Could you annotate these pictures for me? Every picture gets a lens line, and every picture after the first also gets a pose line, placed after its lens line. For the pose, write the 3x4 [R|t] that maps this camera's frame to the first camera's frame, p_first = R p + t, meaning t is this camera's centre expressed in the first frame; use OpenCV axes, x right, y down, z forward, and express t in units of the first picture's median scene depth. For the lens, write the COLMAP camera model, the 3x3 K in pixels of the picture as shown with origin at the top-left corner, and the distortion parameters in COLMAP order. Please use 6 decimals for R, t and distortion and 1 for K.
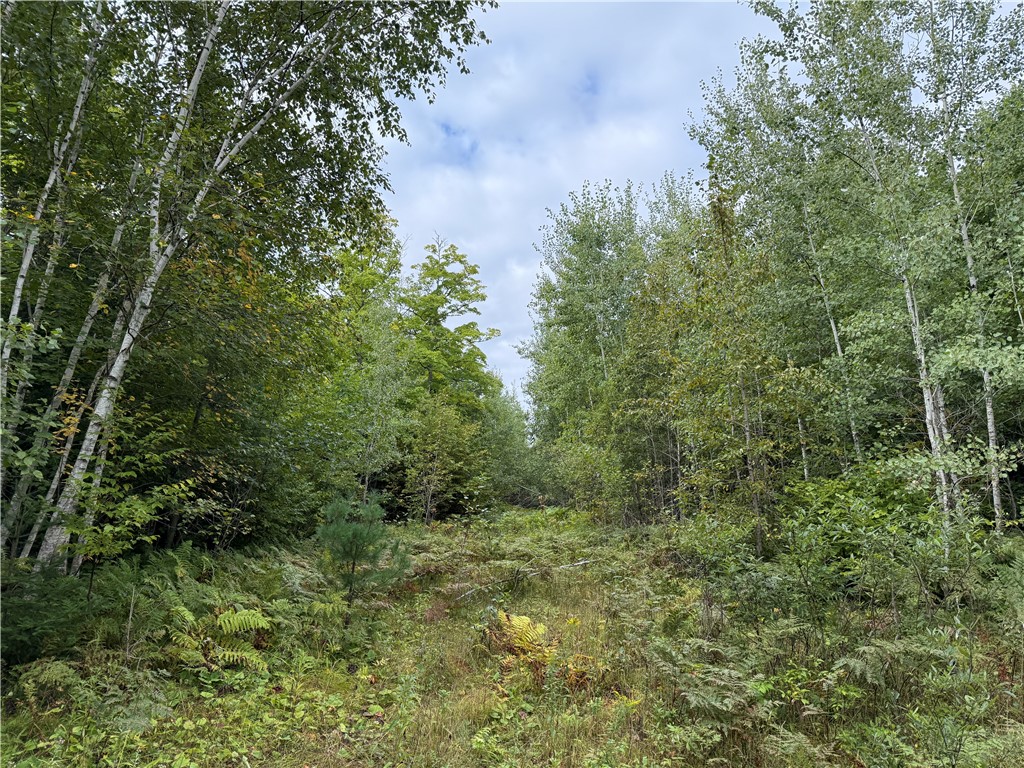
lens RADIAL K [[709.6, 0, 493.8], [0, 709.6, 384.1], [0, 0, 1]] dist [-0.002774, 0.000000]
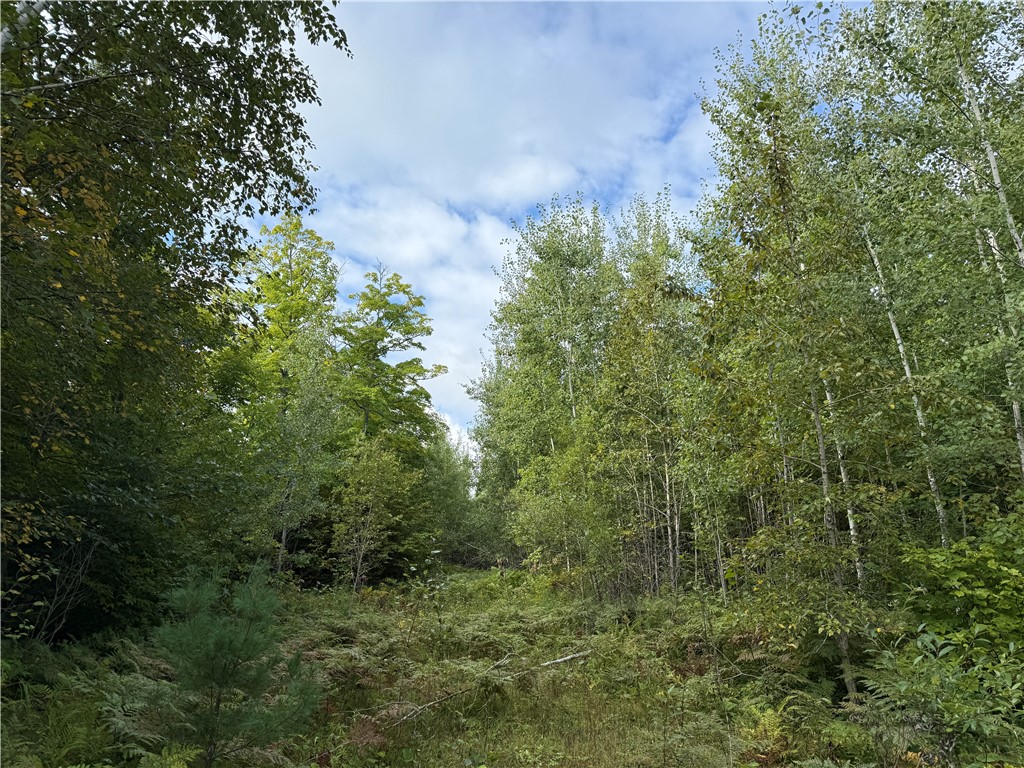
lens RADIAL K [[680.5, 0, 505.2], [0, 680.5, 383.4], [0, 0, 1]] dist [0.042095, -0.060124]
pose [[0.993437, 0.026735, 0.111214, -0.013715], [-0.017175, 0.996143, -0.086045, 0.017564], [-0.113086, 0.083570, 0.990064, 0.142158]]
